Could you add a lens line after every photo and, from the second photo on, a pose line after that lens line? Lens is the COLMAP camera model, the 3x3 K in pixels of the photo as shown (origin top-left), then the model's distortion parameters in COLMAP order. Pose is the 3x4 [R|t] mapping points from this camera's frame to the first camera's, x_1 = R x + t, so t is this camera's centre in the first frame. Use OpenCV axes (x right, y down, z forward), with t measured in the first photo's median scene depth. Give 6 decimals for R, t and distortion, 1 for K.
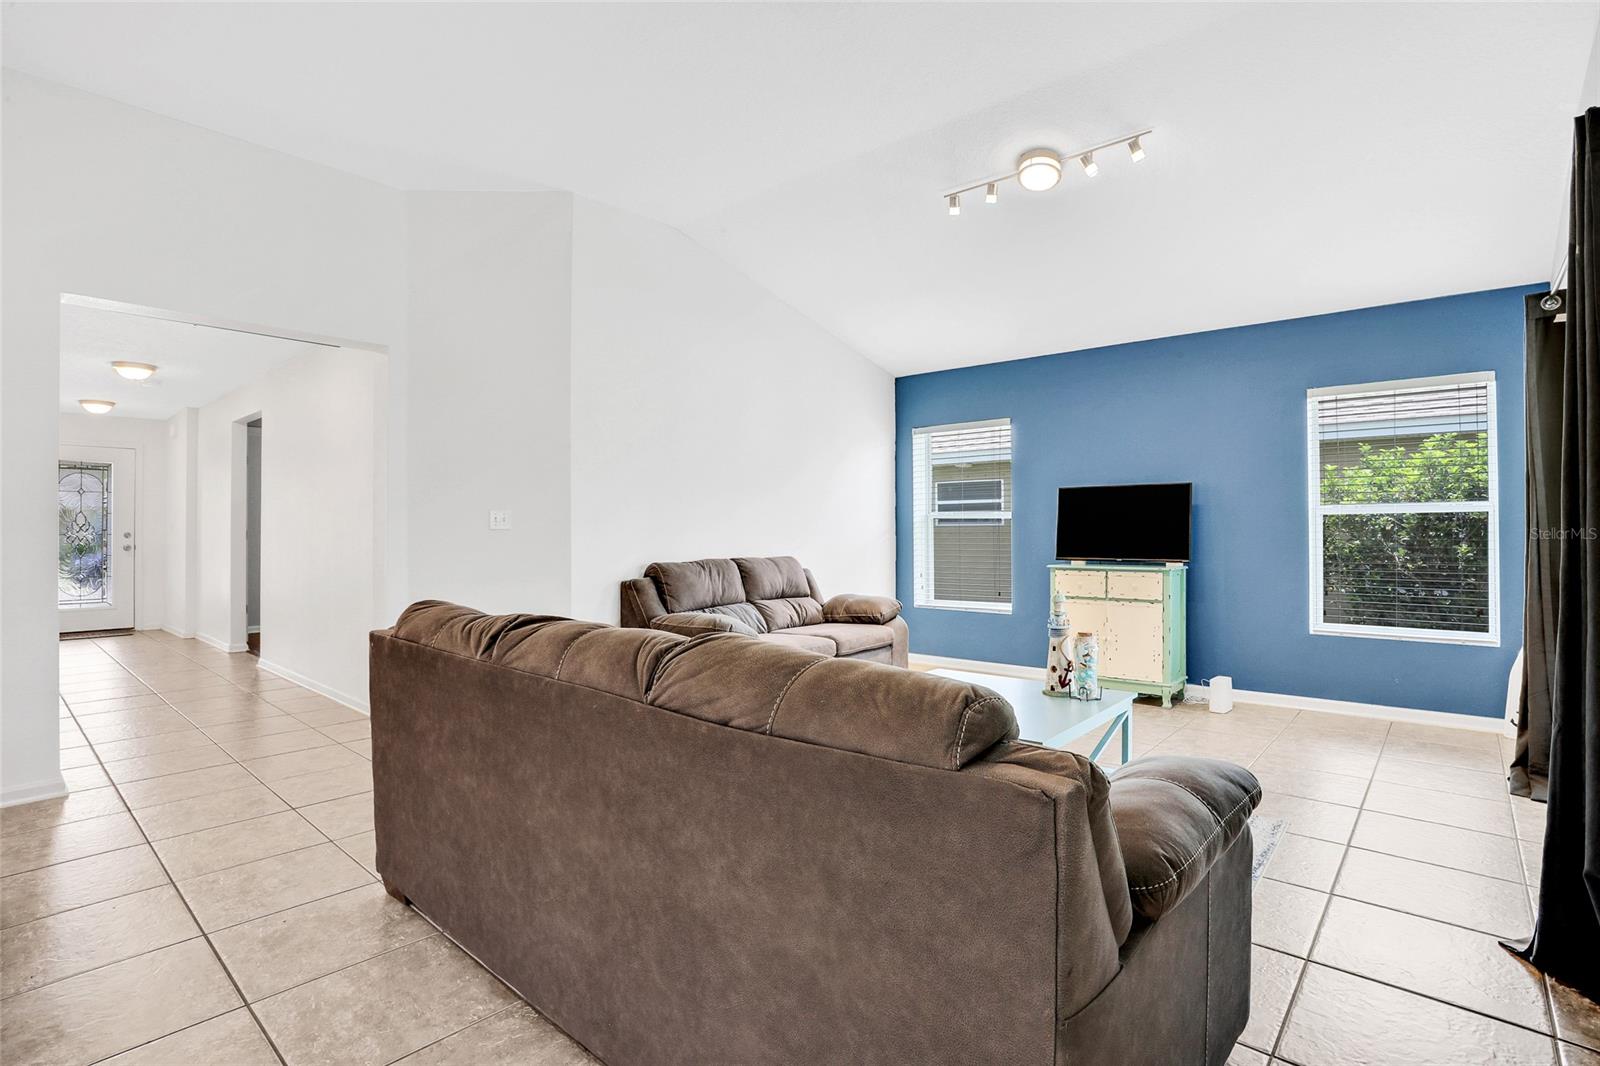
lens RADIAL K [[782.2, 0, 801.7], [0, 782.2, 516.3], [0, 0, 1]] dist [-0.068398, 0.025779]
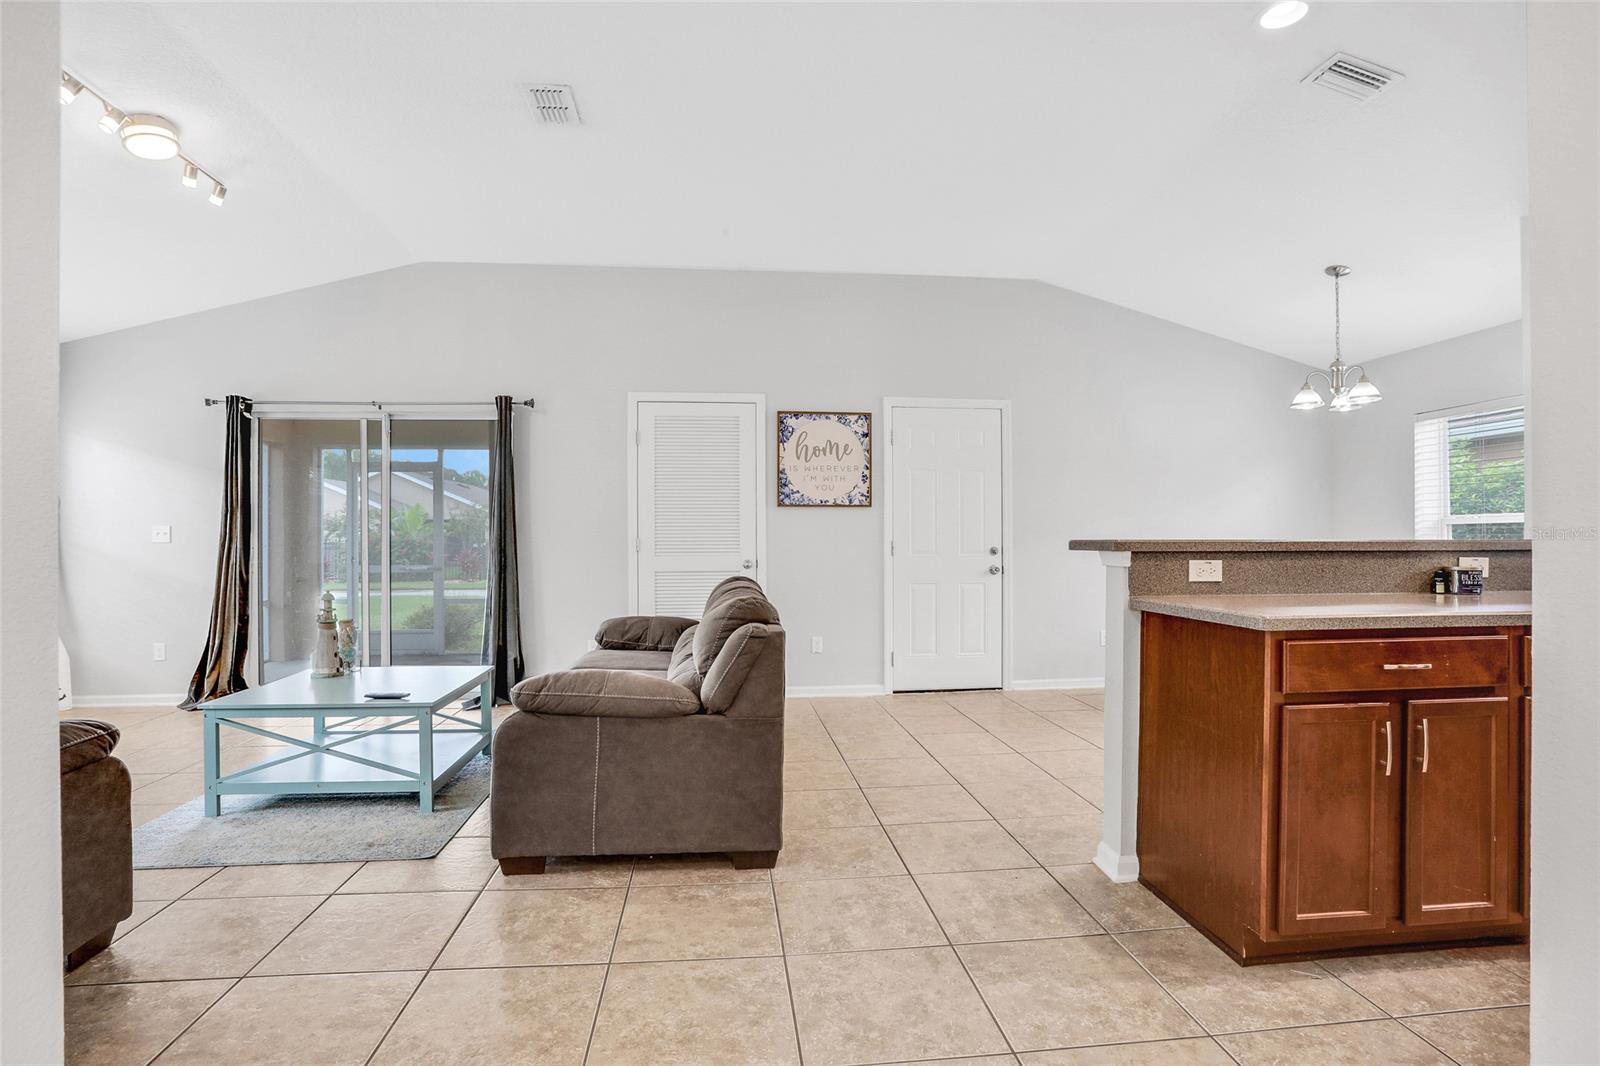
lens RADIAL K [[782.2, 0, 800.9], [0, 782.2, 540.1], [0, 0, 1]] dist [-0.068398, 0.025779]
pose [[-0.740110, 0.004837, 0.672468, -0.632234], [-0.005130, 0.999904, -0.012838, 0.017494], [-0.672466, -0.012952, -0.740015, 0.859644]]
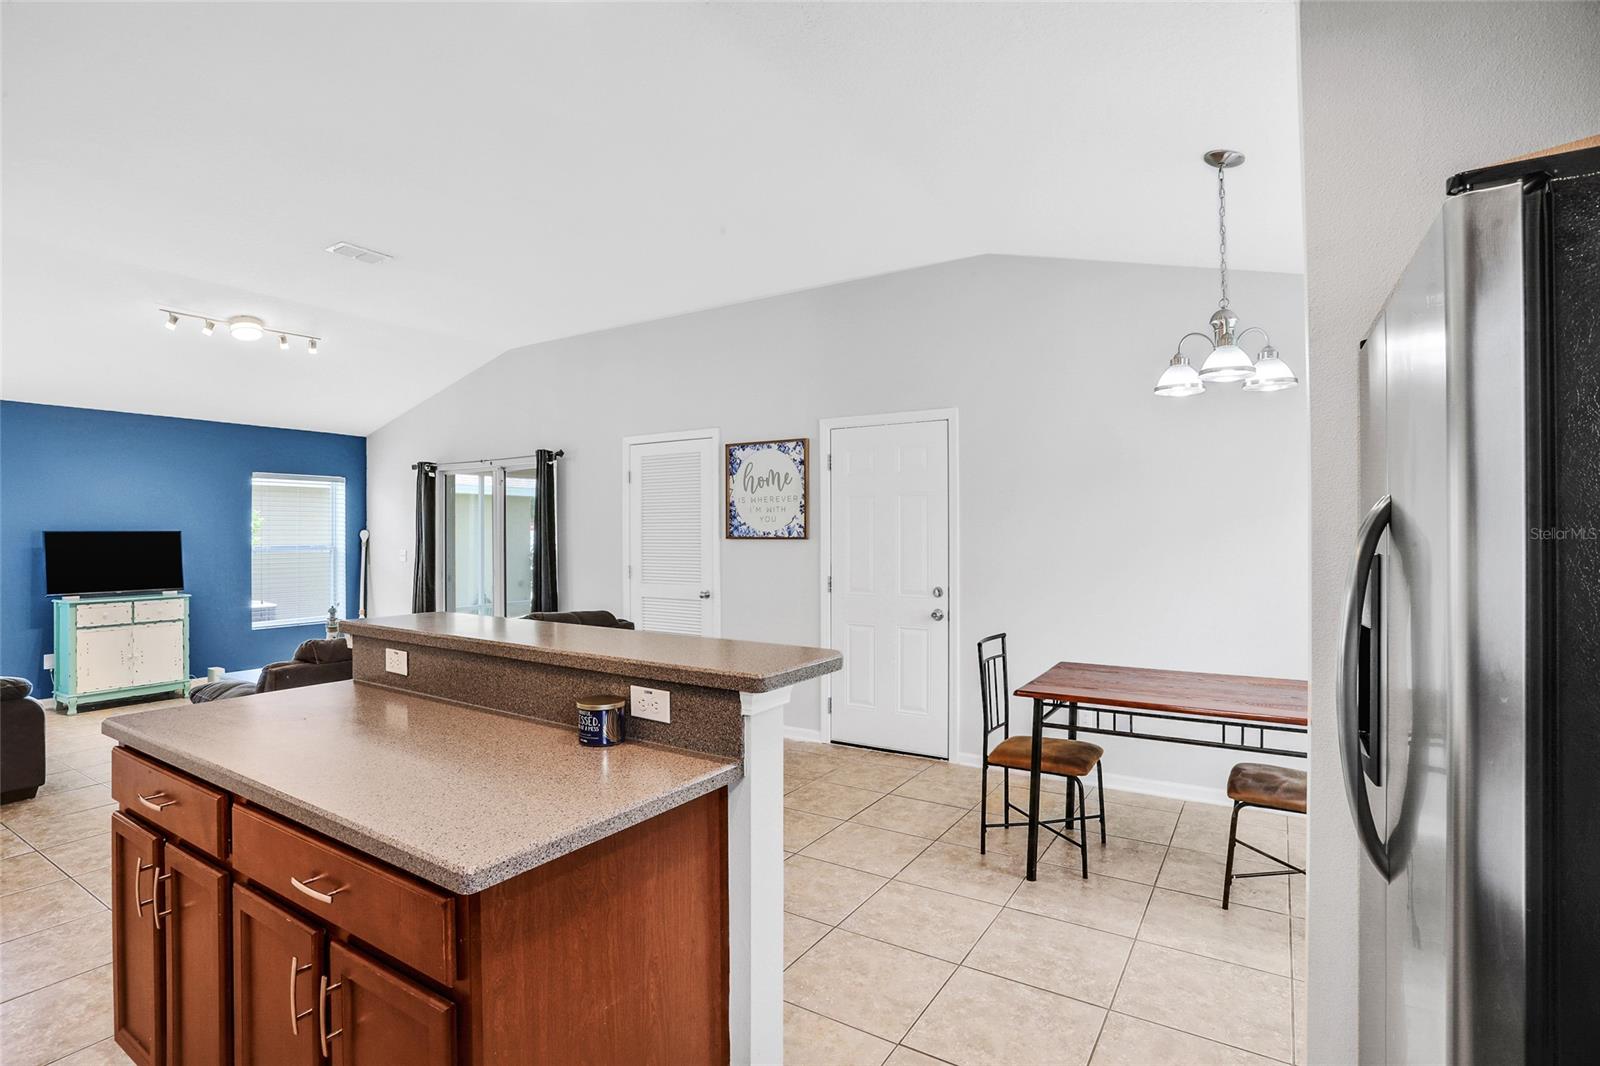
lens RADIAL K [[782.2, 0, 797.5], [0, 782.2, 526.1], [0, 0, 1]] dist [-0.068398, 0.025779]
pose [[-0.155814, 0.011367, 0.987721, -0.985331], [-0.012656, 0.999829, -0.013503, -0.048868], [-0.987705, -0.014604, -0.155643, 0.131284]]
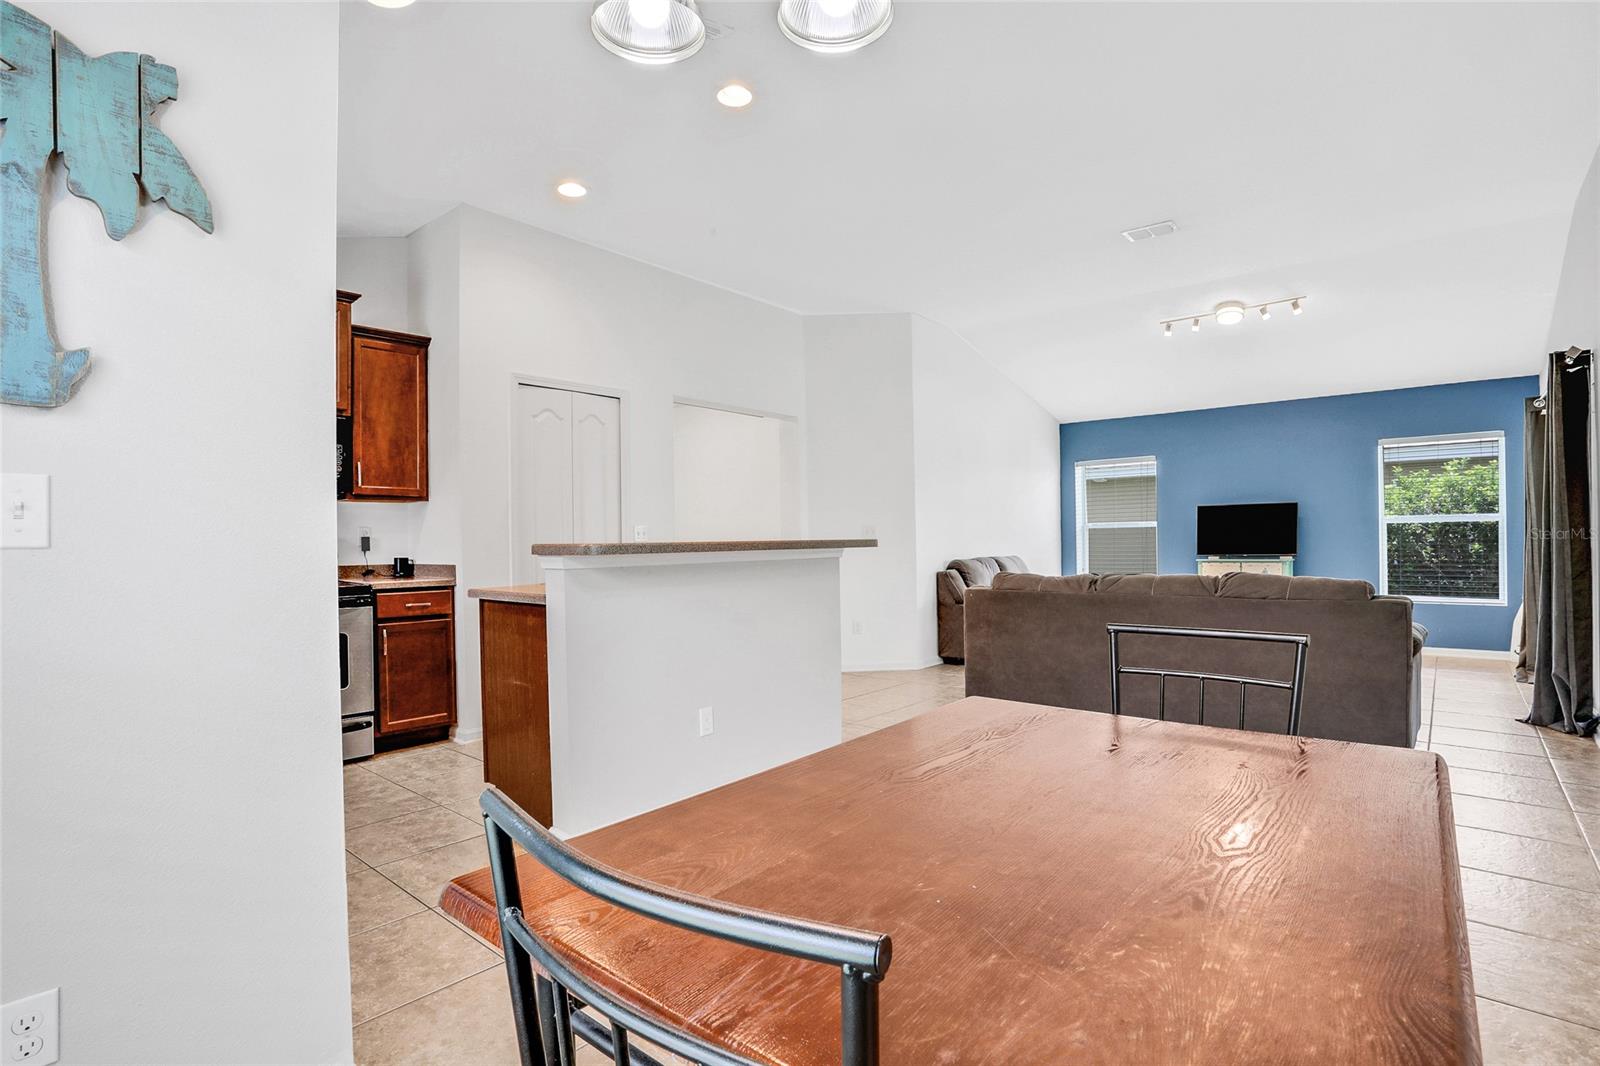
lens RADIAL K [[782.2, 0, 802.6], [0, 782.2, 537.8], [0, 0, 1]] dist [-0.068398, 0.025779]
pose [[0.999927, -0.010463, 0.006122, -0.463034], [0.010377, 0.999848, 0.014001, -0.006105], [-0.006268, -0.013936, 0.999883, -0.468699]]
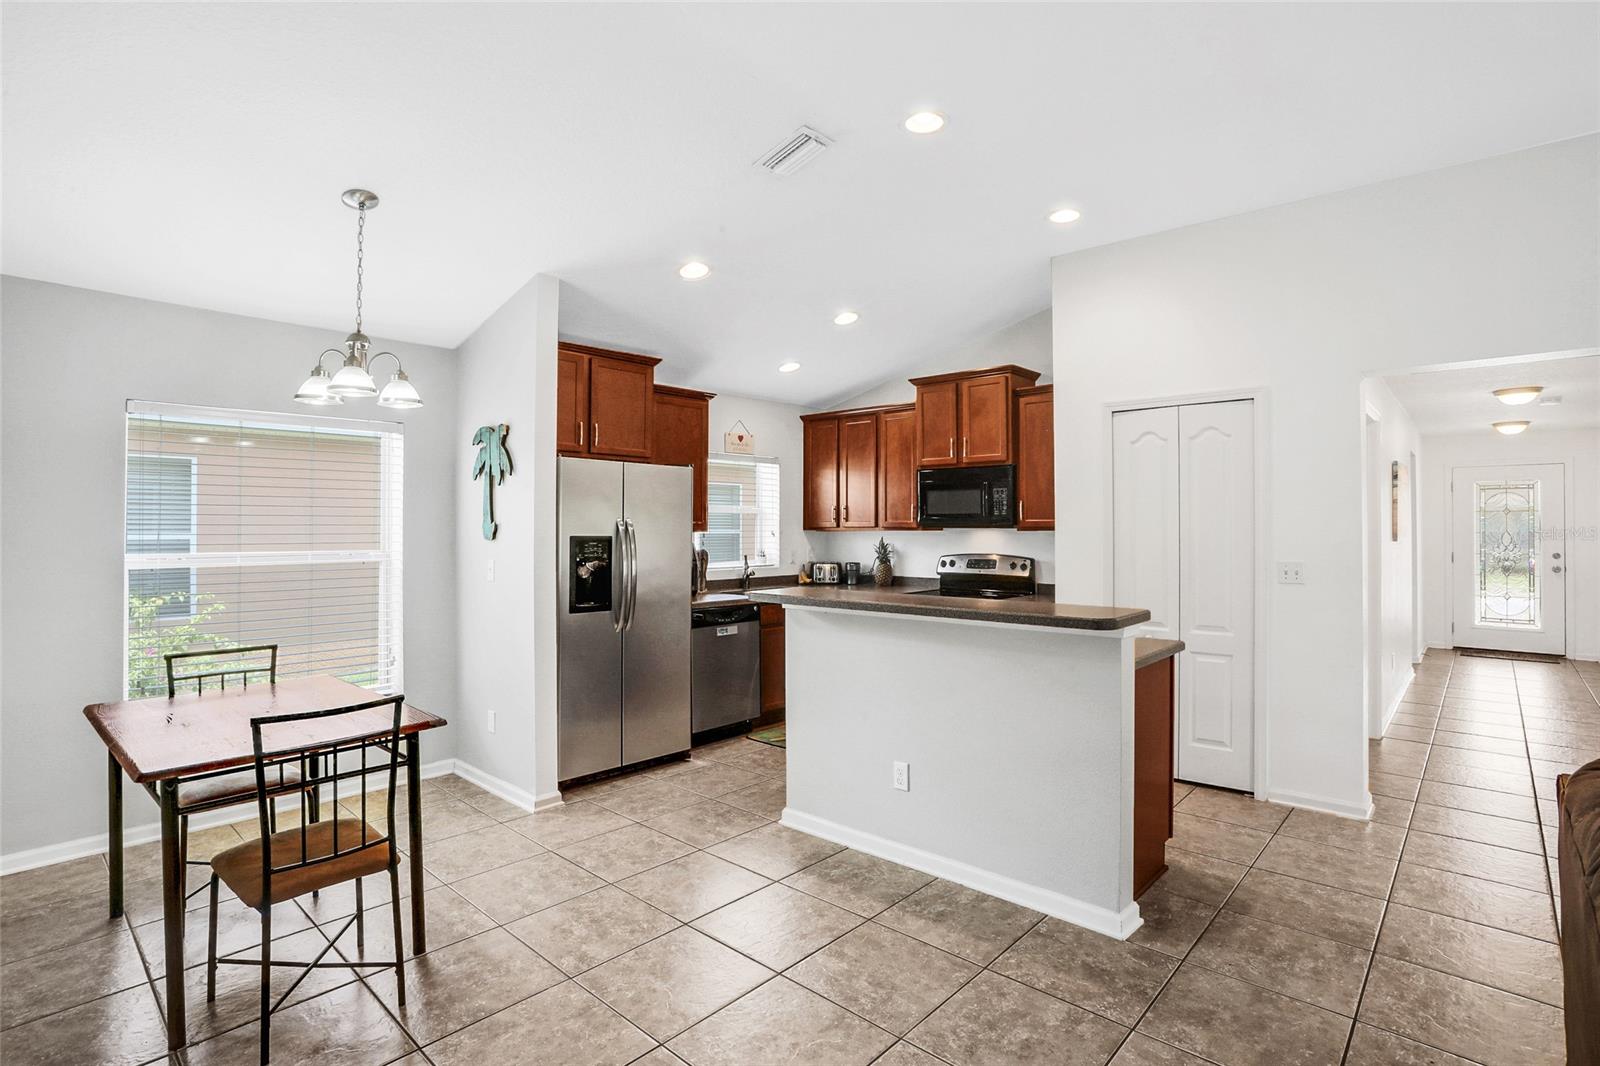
lens RADIAL K [[782.2, 0, 797.2], [0, 782.2, 515.6], [0, 0, 1]] dist [-0.068398, 0.025779]
pose [[-0.021385, -0.011531, -0.999705, 0.108794], [0.018561, 0.999757, -0.011929, -0.053768], [0.999599, -0.018811, -0.021165, 0.111556]]
